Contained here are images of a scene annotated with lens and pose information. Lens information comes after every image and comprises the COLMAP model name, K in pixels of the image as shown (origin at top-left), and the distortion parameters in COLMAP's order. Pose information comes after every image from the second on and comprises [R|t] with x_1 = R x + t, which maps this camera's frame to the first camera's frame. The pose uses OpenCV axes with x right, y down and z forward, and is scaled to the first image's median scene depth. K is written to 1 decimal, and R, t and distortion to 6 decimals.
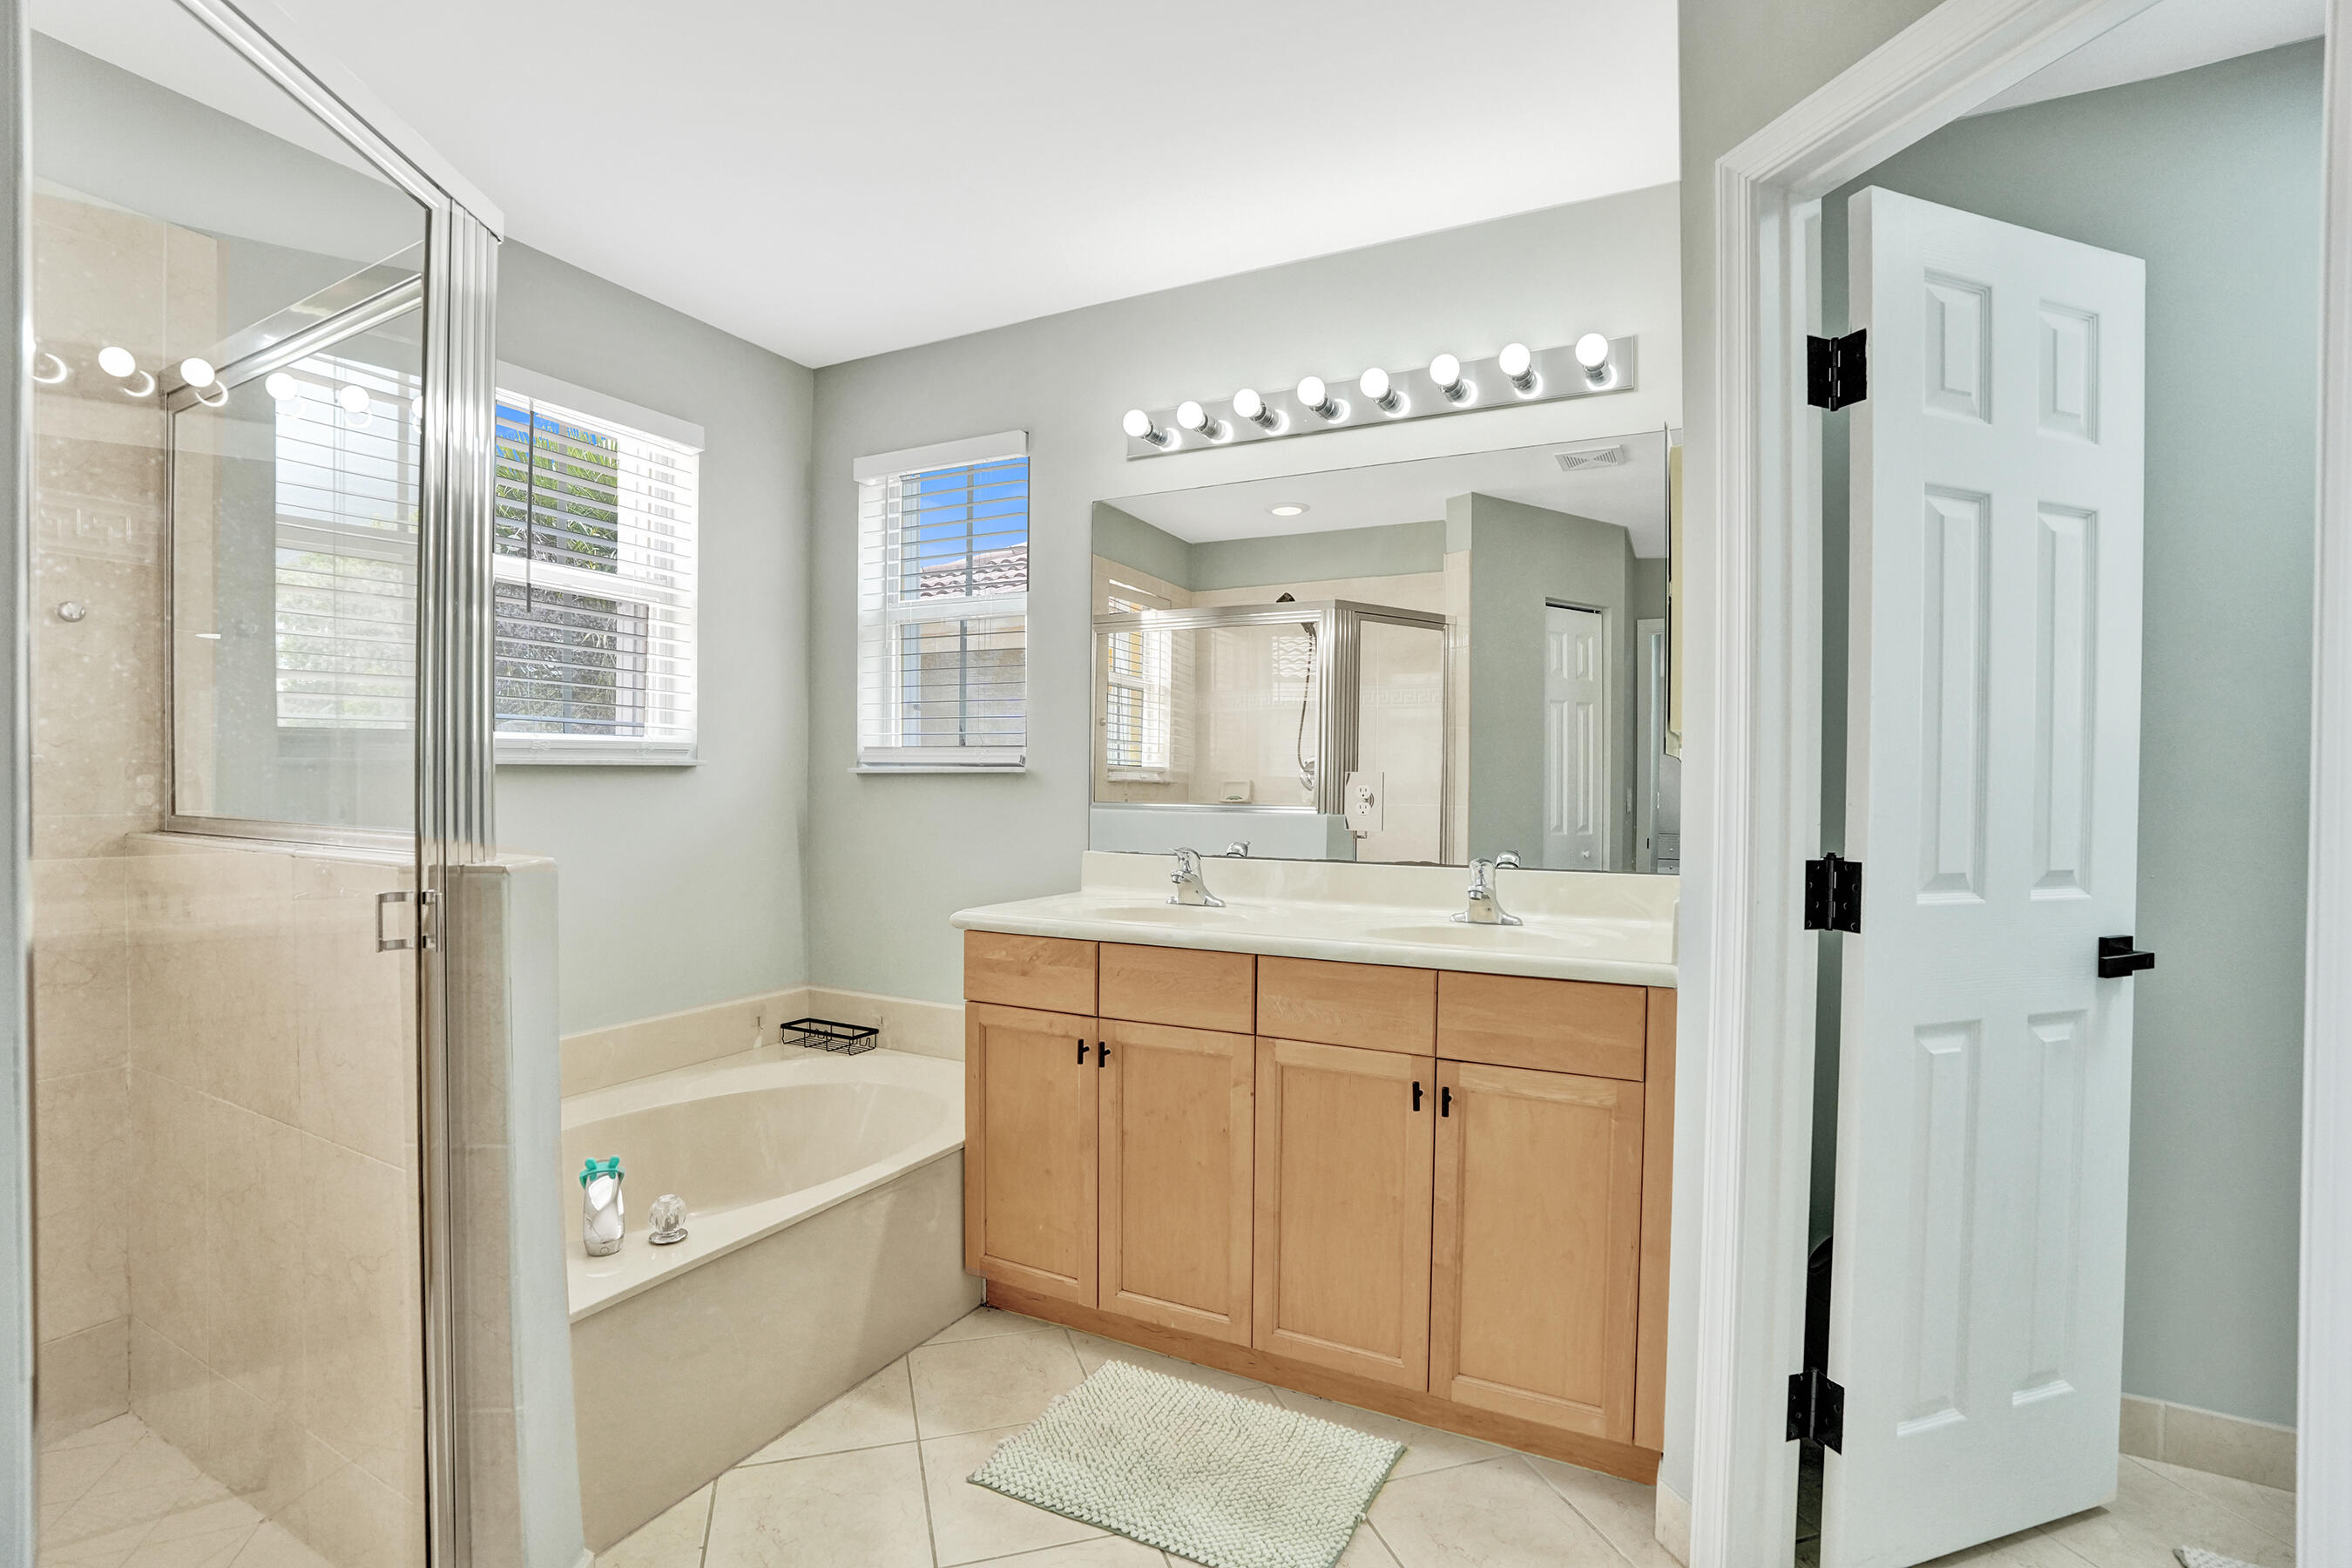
lens RADIAL K [[1104.4, 0, 1128.0], [0, 1104.4, 770.0], [0, 0, 1]] dist [-0.042230, 0.018428]
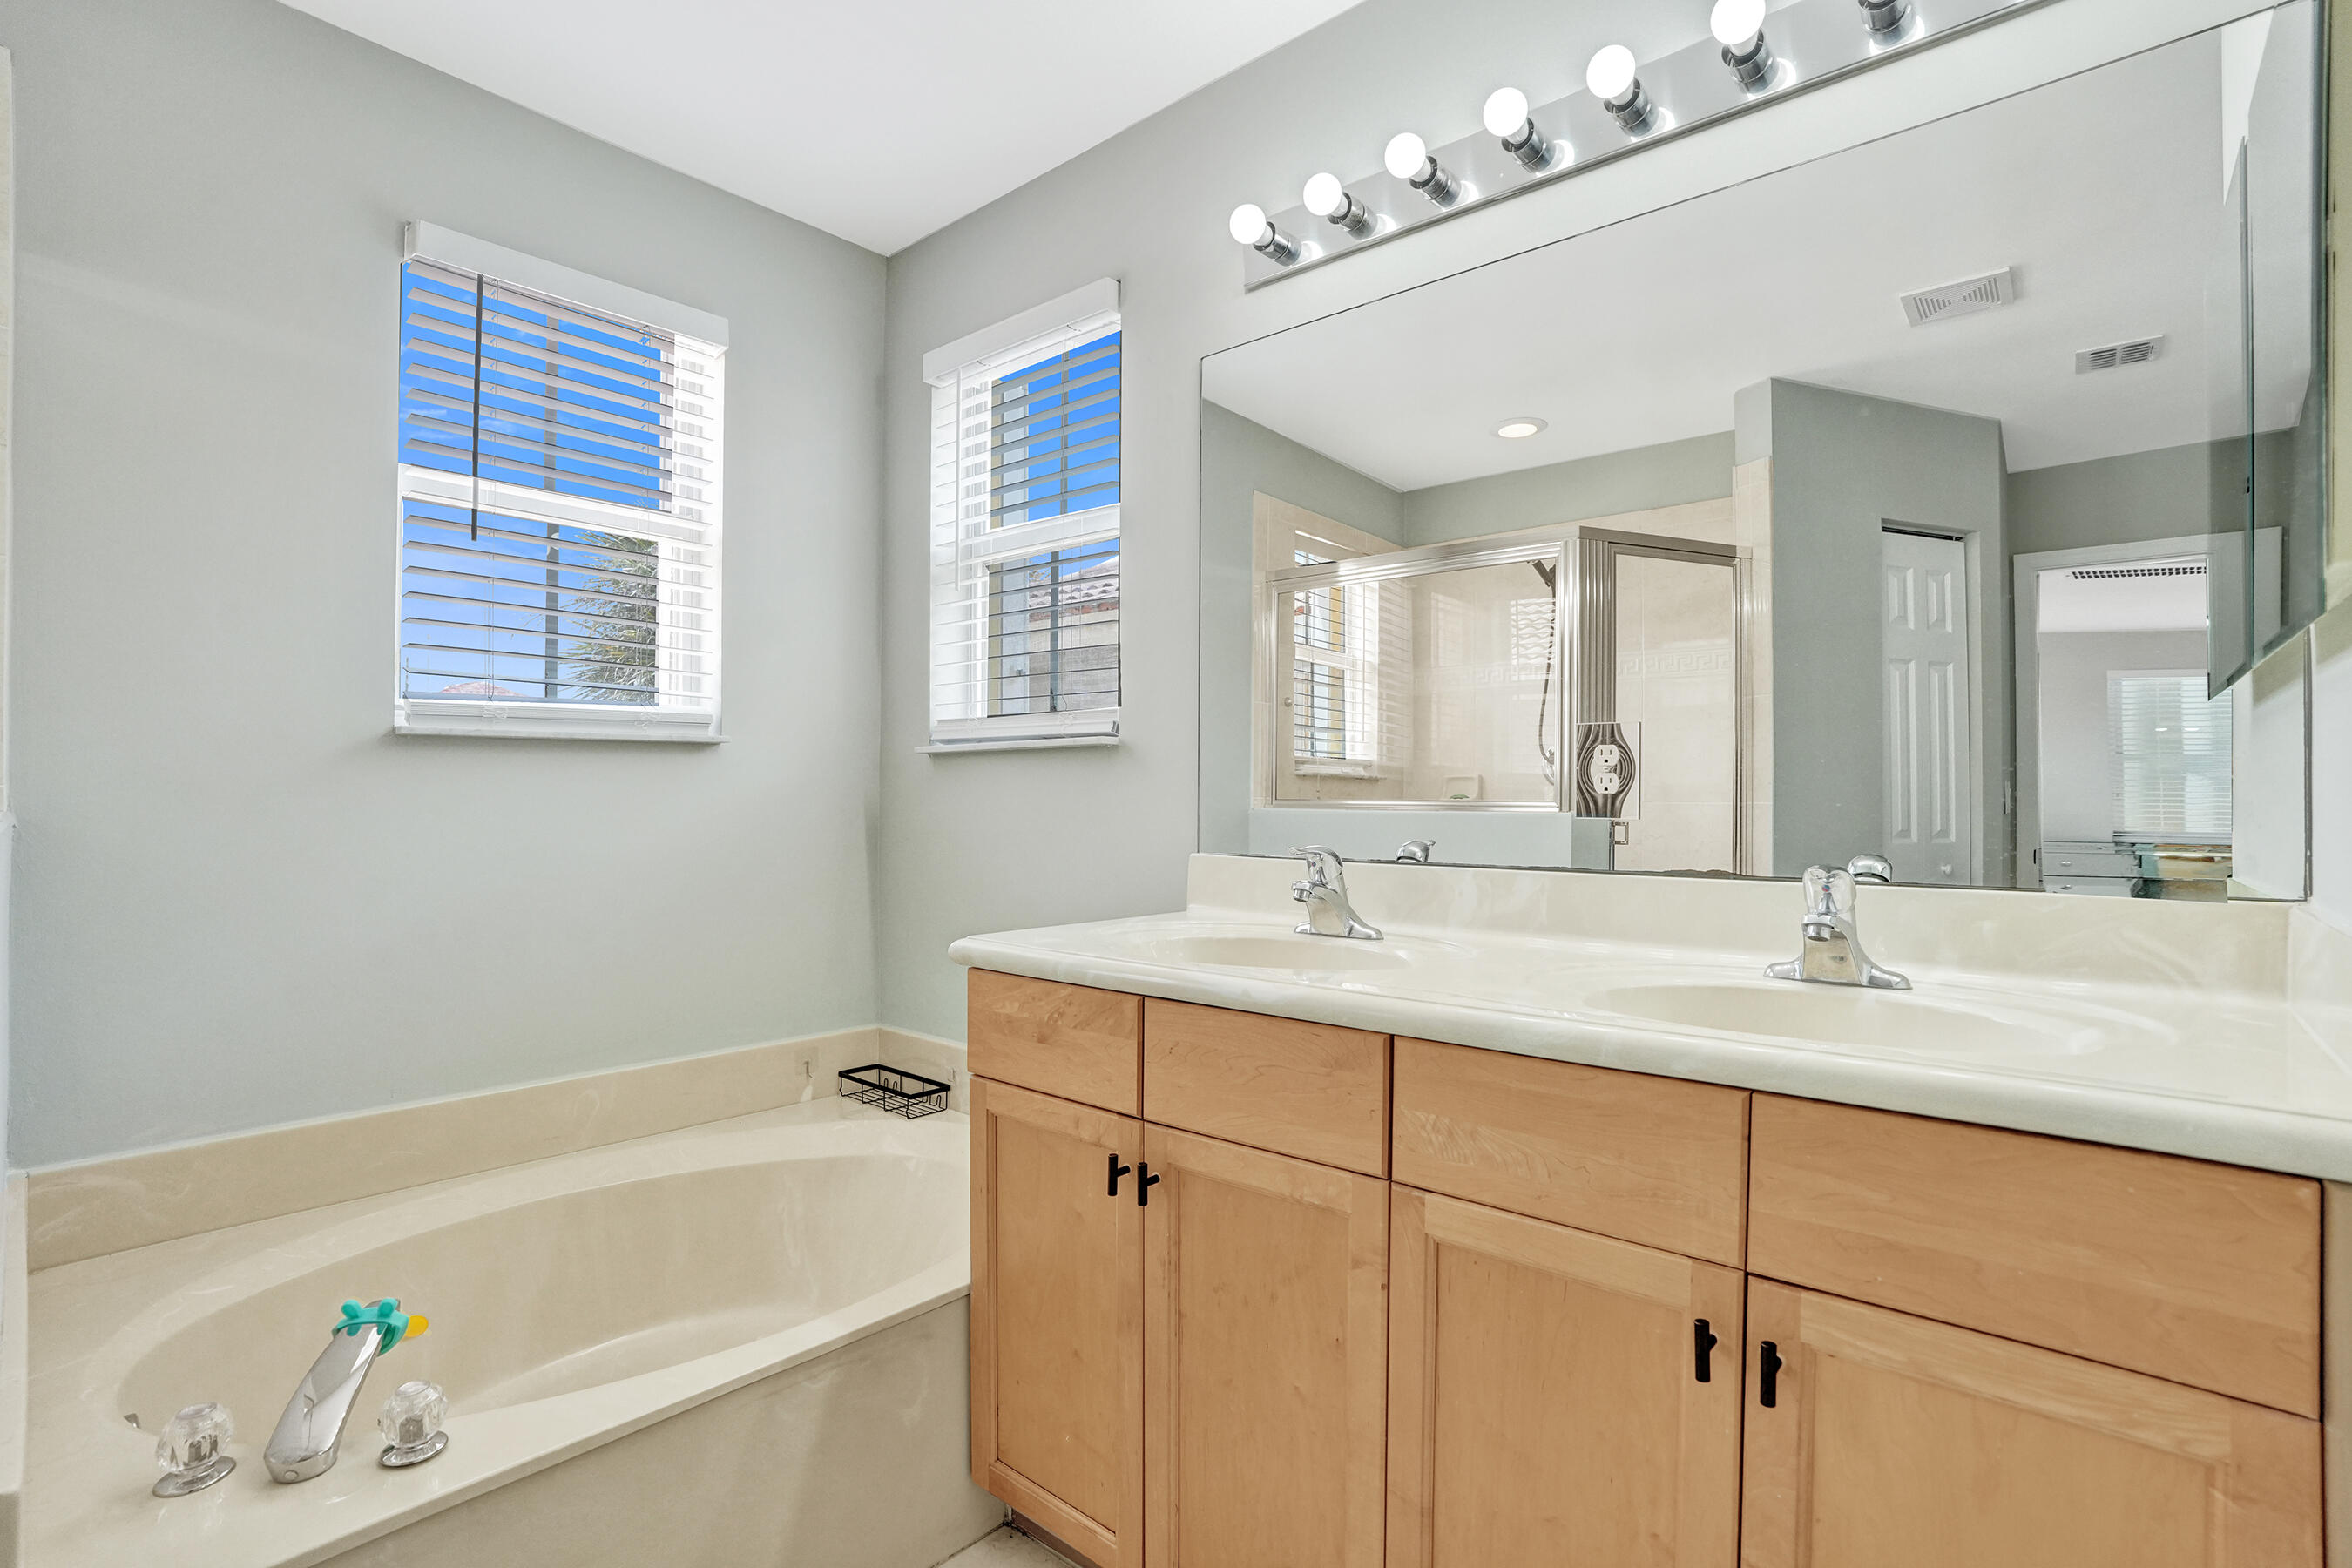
lens RADIAL K [[1104.4, 0, 1151.5], [0, 1104.4, 774.2], [0, 0, 1]] dist [-0.042230, 0.018428]
pose [[0.978921, -0.007066, -0.204117, 0.089302], [0.005391, 0.999947, -0.008760, 0.032844], [0.204168, 0.007475, 0.978907, 0.345240]]
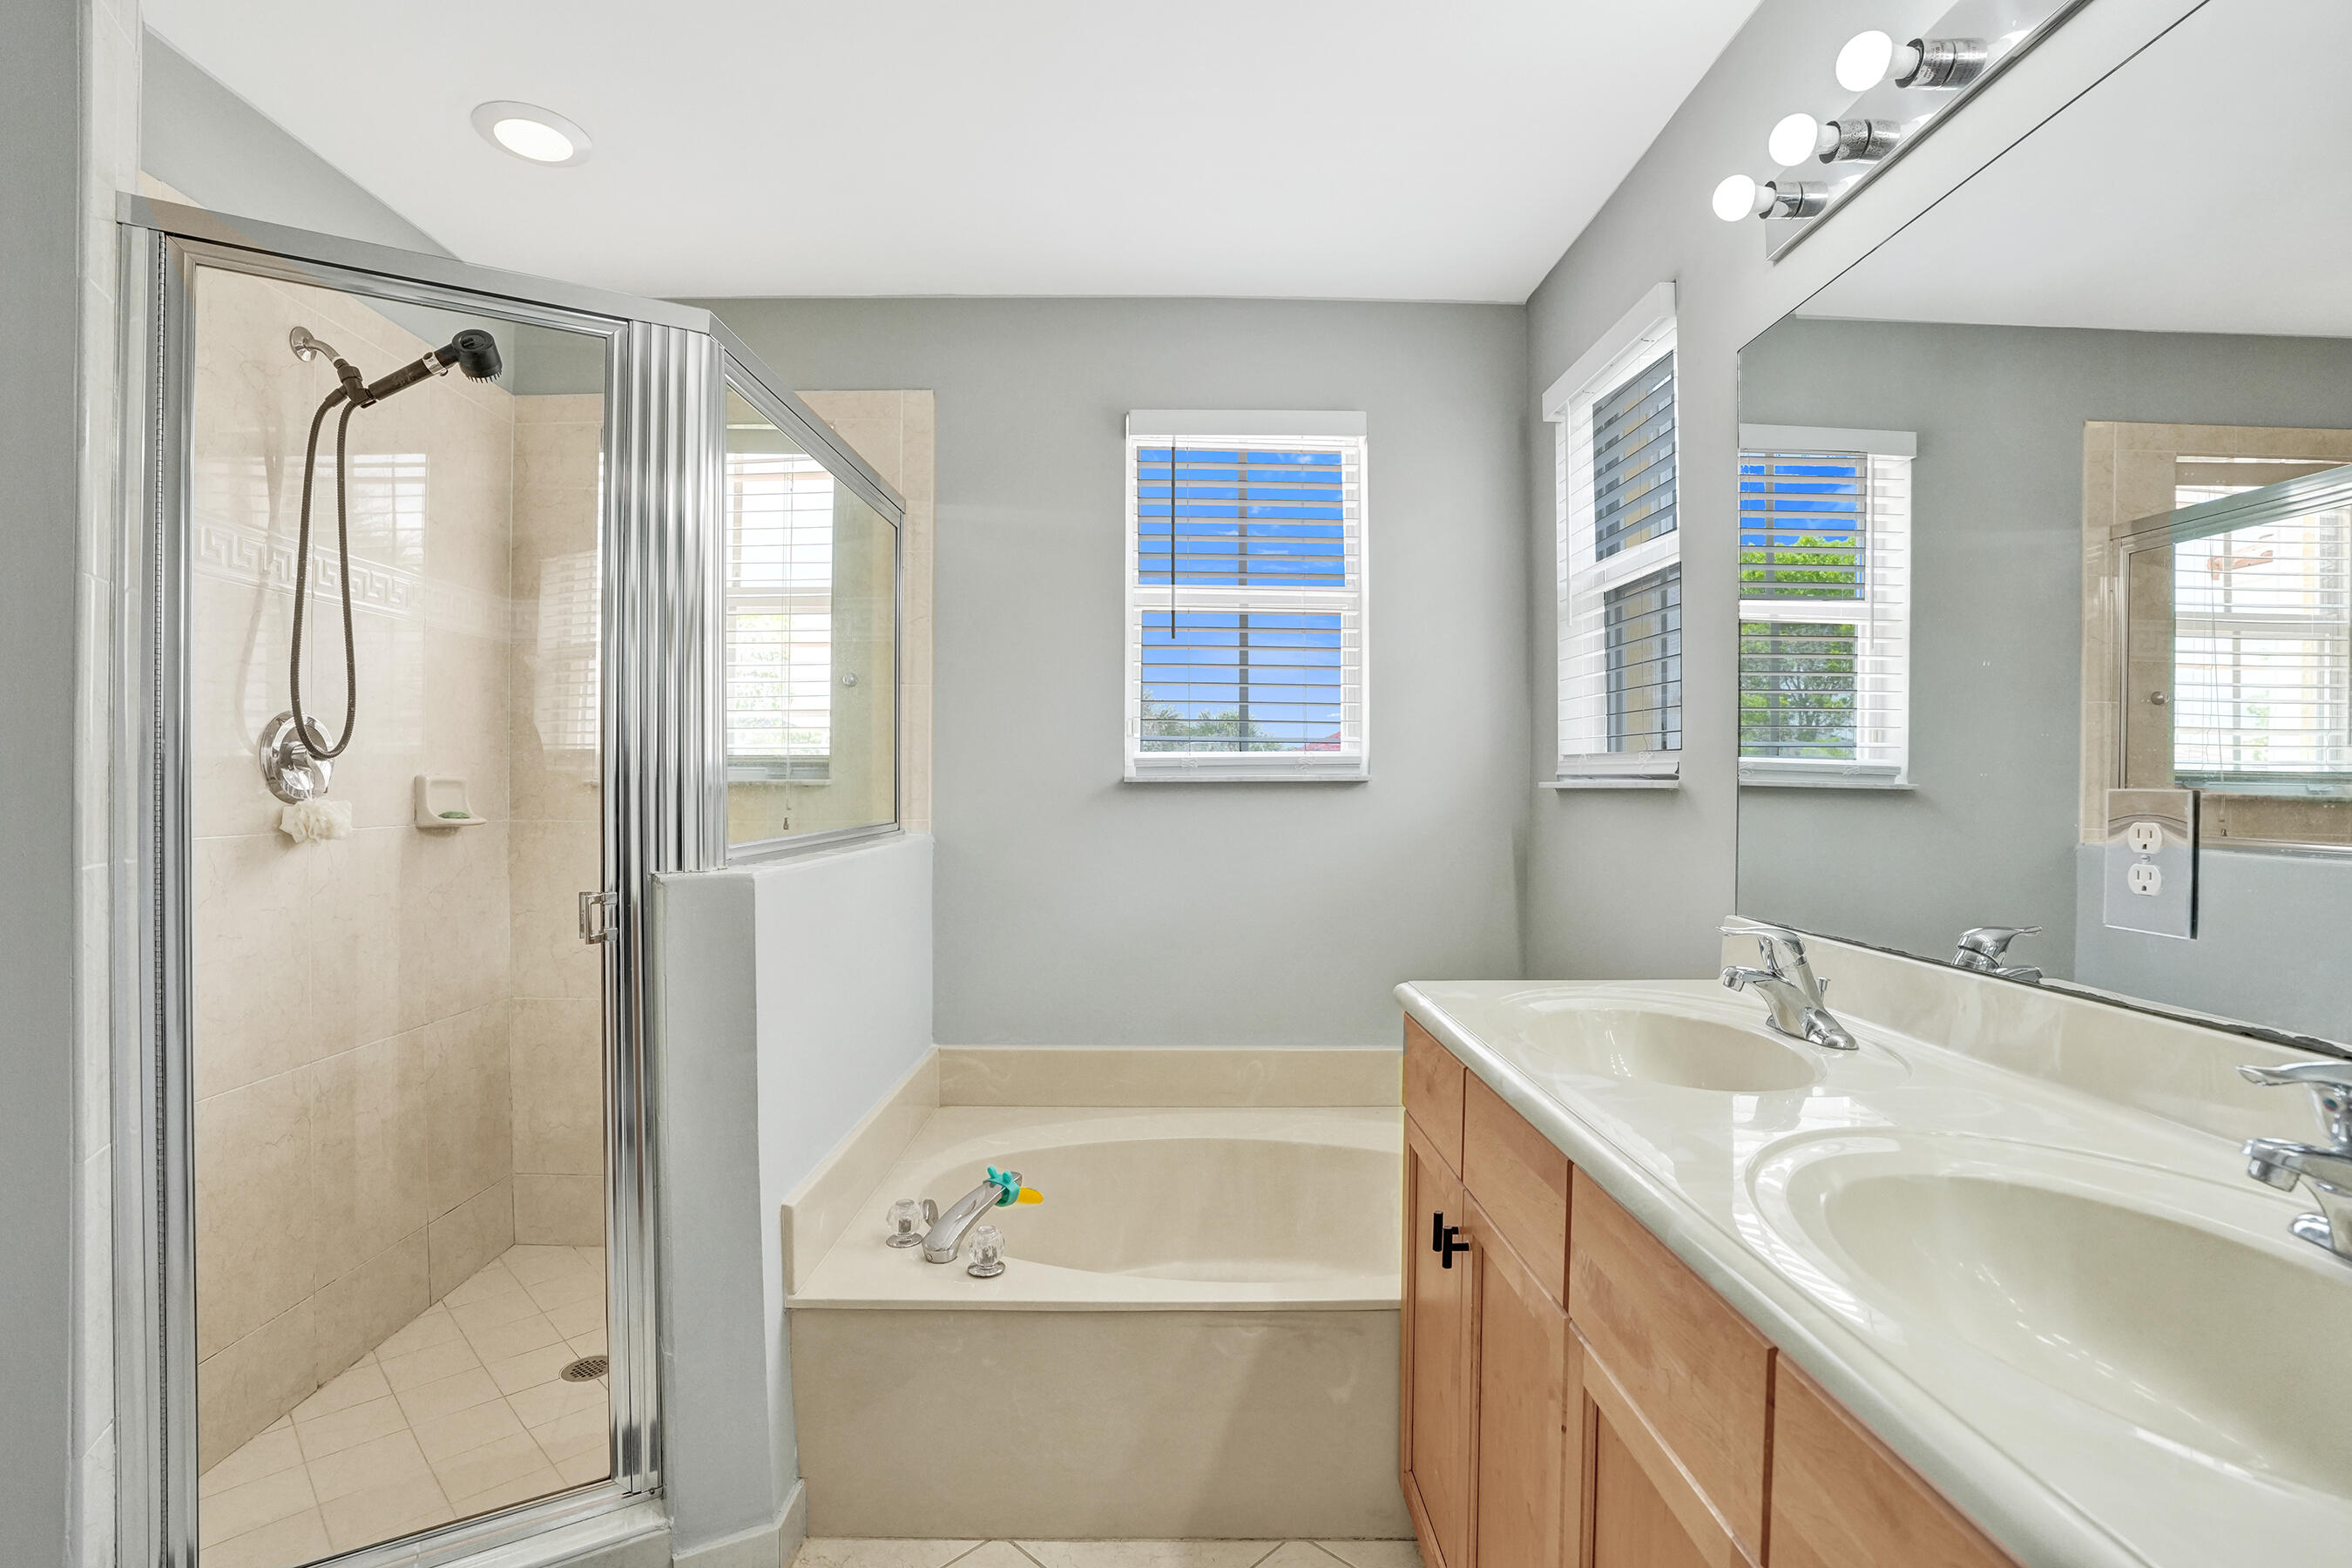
lens RADIAL K [[1104.4, 0, 1166.5], [0, 1104.4, 766.2], [0, 0, 1]] dist [-0.042230, 0.018428]
pose [[0.505843, -0.016556, -0.862466, 0.377107], [0.007565, 0.999863, -0.014756, -0.004894], [0.862592, 0.000939, 0.505899, 0.470239]]
